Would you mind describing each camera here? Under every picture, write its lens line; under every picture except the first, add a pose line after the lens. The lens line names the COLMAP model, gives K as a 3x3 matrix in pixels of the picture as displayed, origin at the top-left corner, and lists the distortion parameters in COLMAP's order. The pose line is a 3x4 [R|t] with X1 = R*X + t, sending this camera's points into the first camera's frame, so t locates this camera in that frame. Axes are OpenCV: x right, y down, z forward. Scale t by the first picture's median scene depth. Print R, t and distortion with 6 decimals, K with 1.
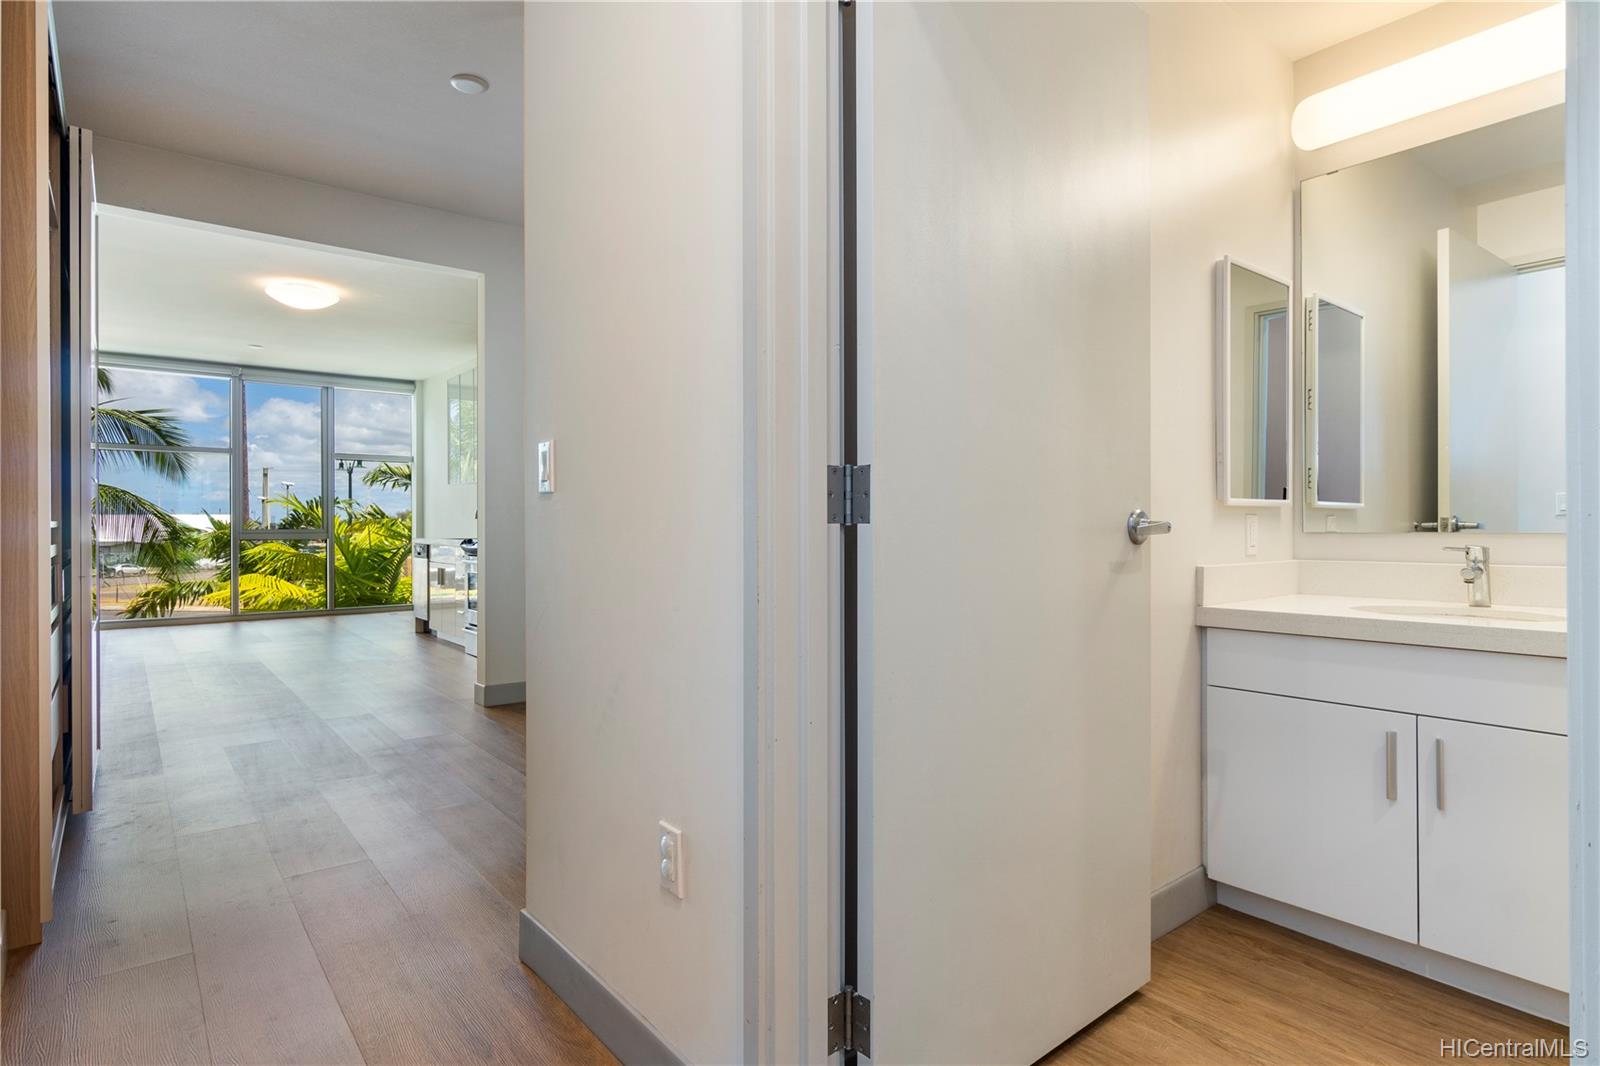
lens RADIAL K [[839.2, 0, 790.6], [0, 839.2, 518.5], [0, 0, 1]] dist [-0.004297, -0.000427]
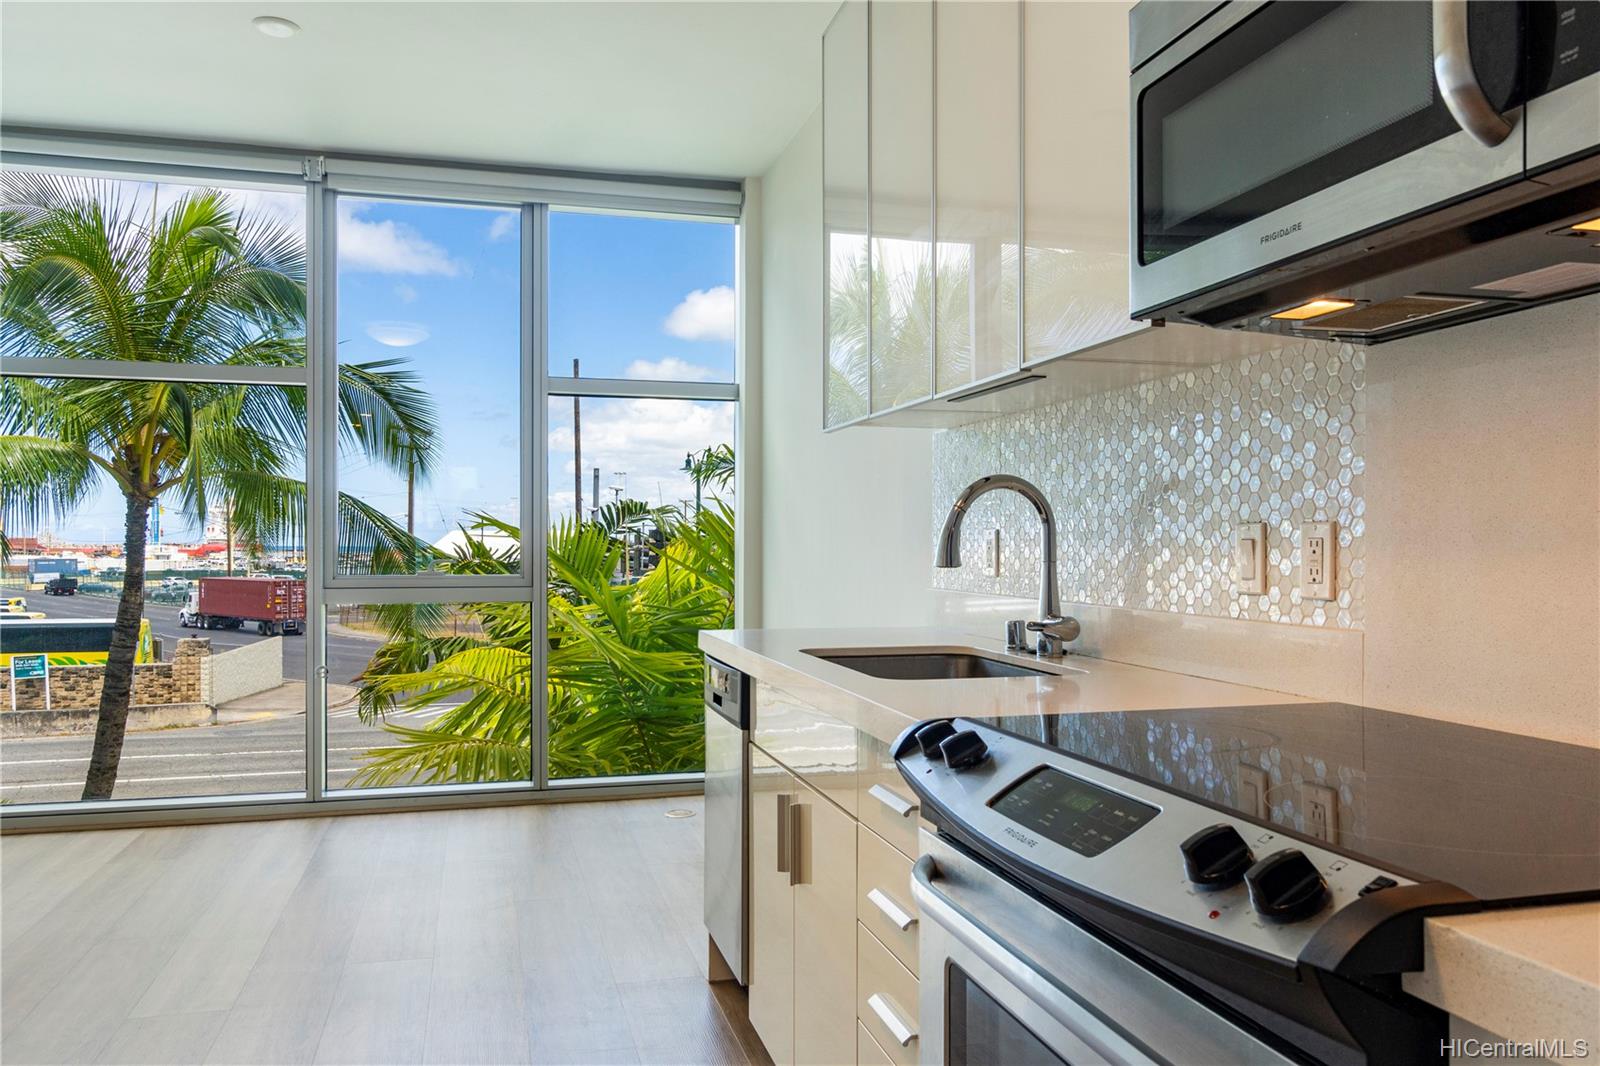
lens RADIAL K [[1174.8, 0, 800.0], [0, 1174.8, 533.0], [0, 0, 1]] dist [-0.001627, 0.001979]
pose [[0.917915, 0.003576, -0.396761, -0.195188], [-0.004732, 0.999987, -0.001935, -0.005647], [0.396749, 0.003654, 0.917920, 0.478188]]
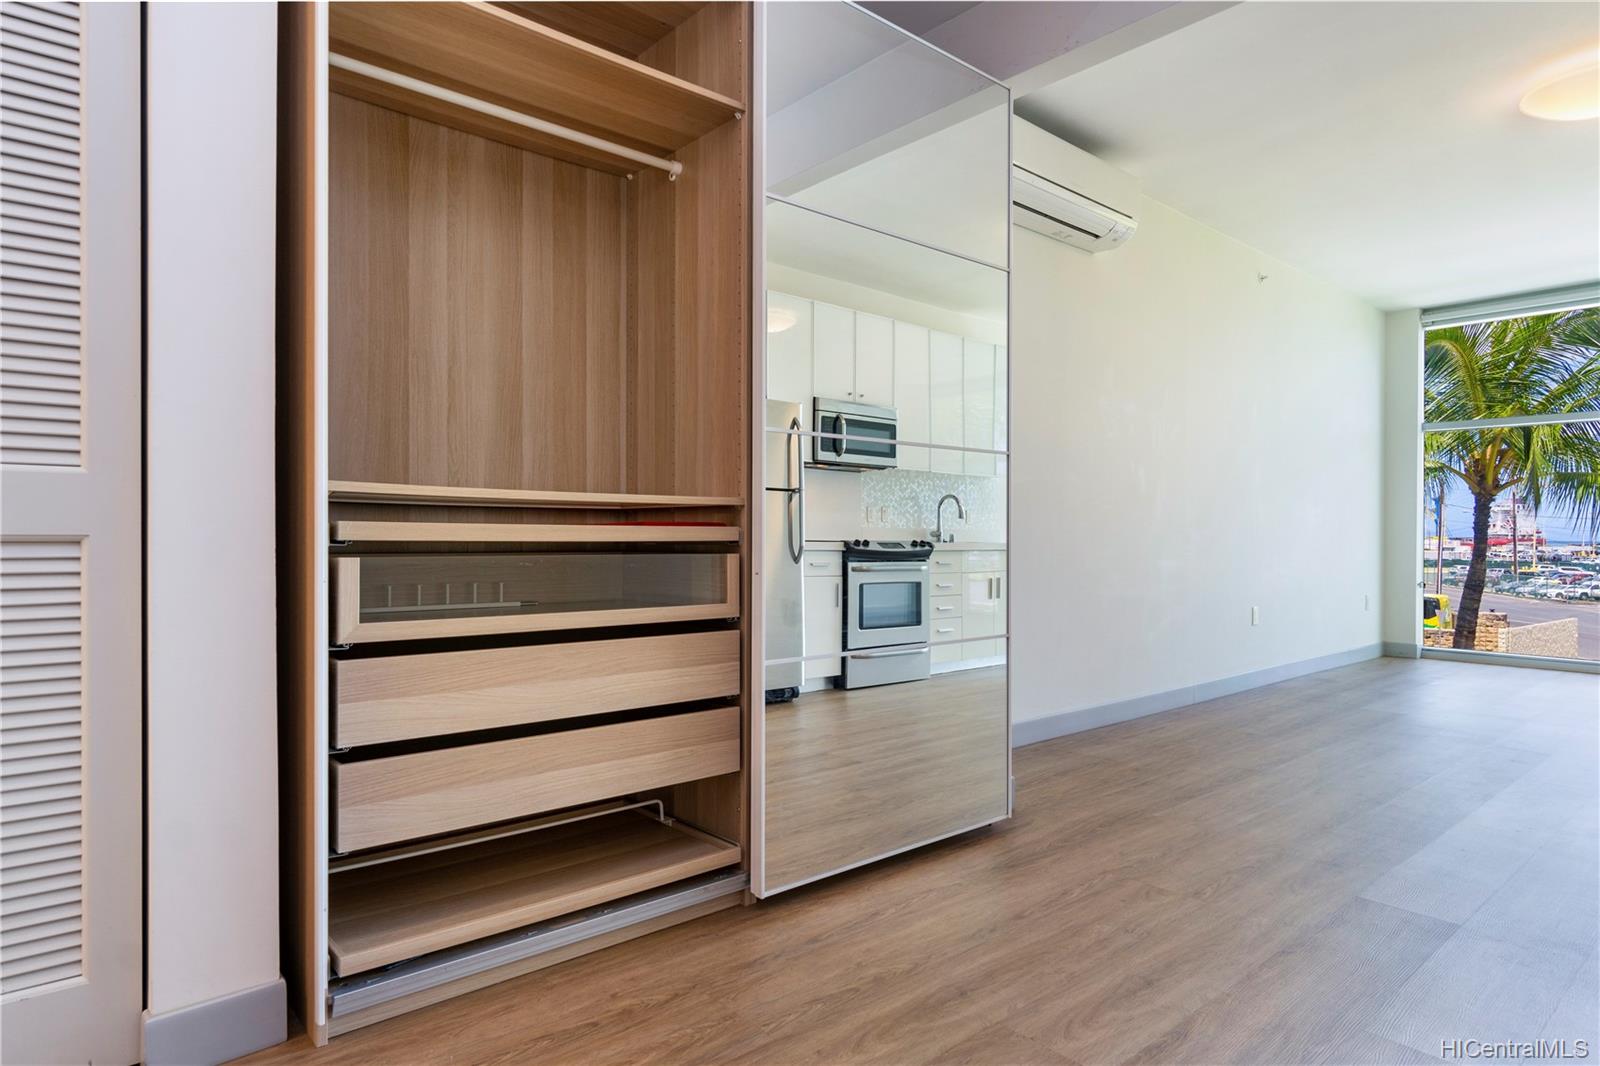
lens RADIAL K [[906.6, 0, 800.0], [0, 906.6, 533.0], [0, 0, 1]] dist [0.001241, -0.000419]
pose [[0.045043, 0.005810, -0.998968, -0.011474], [-0.001227, 0.999983, 0.005761, 0.008013], [0.998984, 0.000966, 0.045050, 0.252318]]
